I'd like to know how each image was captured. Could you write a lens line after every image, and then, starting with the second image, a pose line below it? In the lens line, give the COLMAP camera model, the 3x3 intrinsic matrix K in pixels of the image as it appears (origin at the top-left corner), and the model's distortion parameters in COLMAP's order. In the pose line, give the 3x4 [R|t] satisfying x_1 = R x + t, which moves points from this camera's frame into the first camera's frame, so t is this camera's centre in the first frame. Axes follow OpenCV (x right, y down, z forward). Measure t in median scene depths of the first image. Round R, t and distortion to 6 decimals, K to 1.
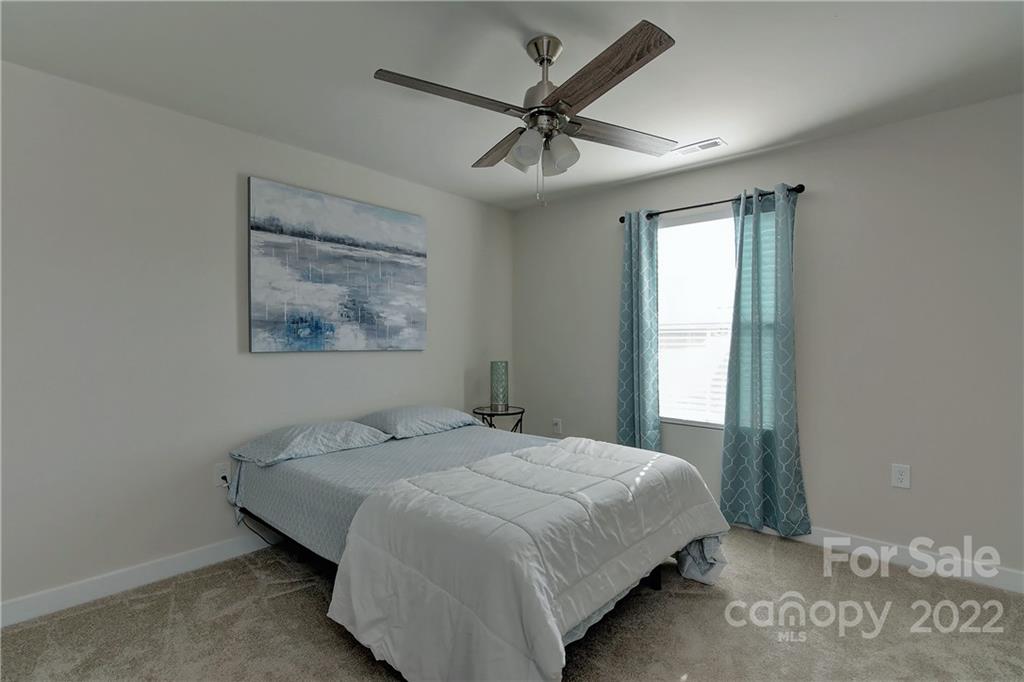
lens RADIAL K [[500.2, 0, 510.8], [0, 500.2, 341.8], [0, 0, 1]] dist [0.003186, -0.000397]
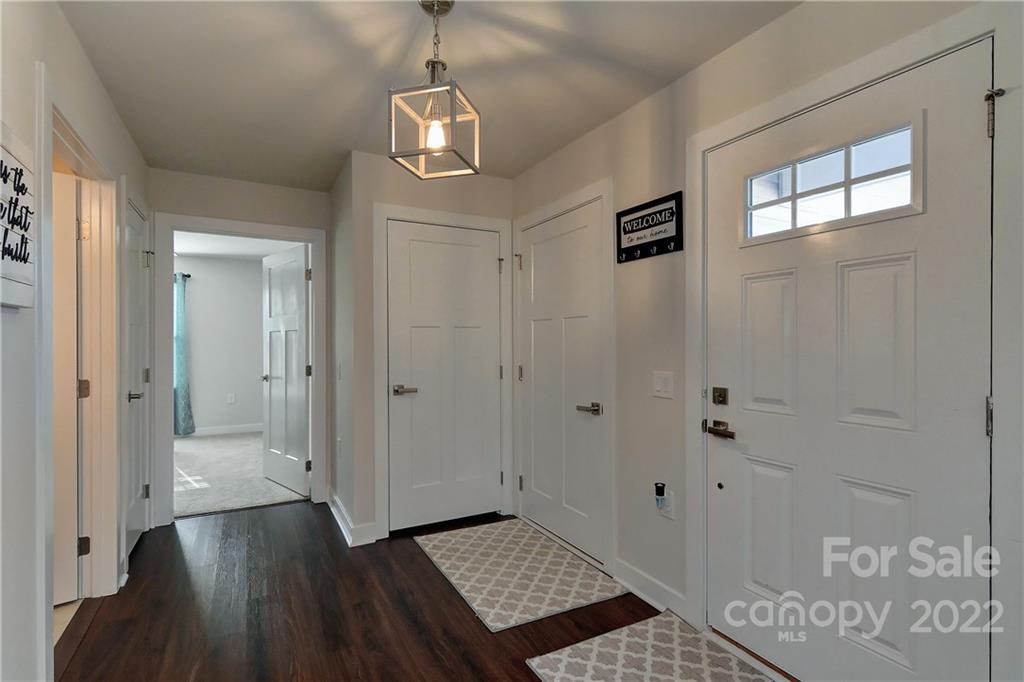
lens RADIAL K [[500.2, 0, 511.2], [0, 500.2, 344.5], [0, 0, 1]] dist [0.003186, -0.000397]
pose [[0.339706, -0.000828, 0.940531, -0.991148], [0.004697, 0.999989, -0.000816, 0.001804], [-0.940520, 0.004695, 0.339706, -1.053750]]
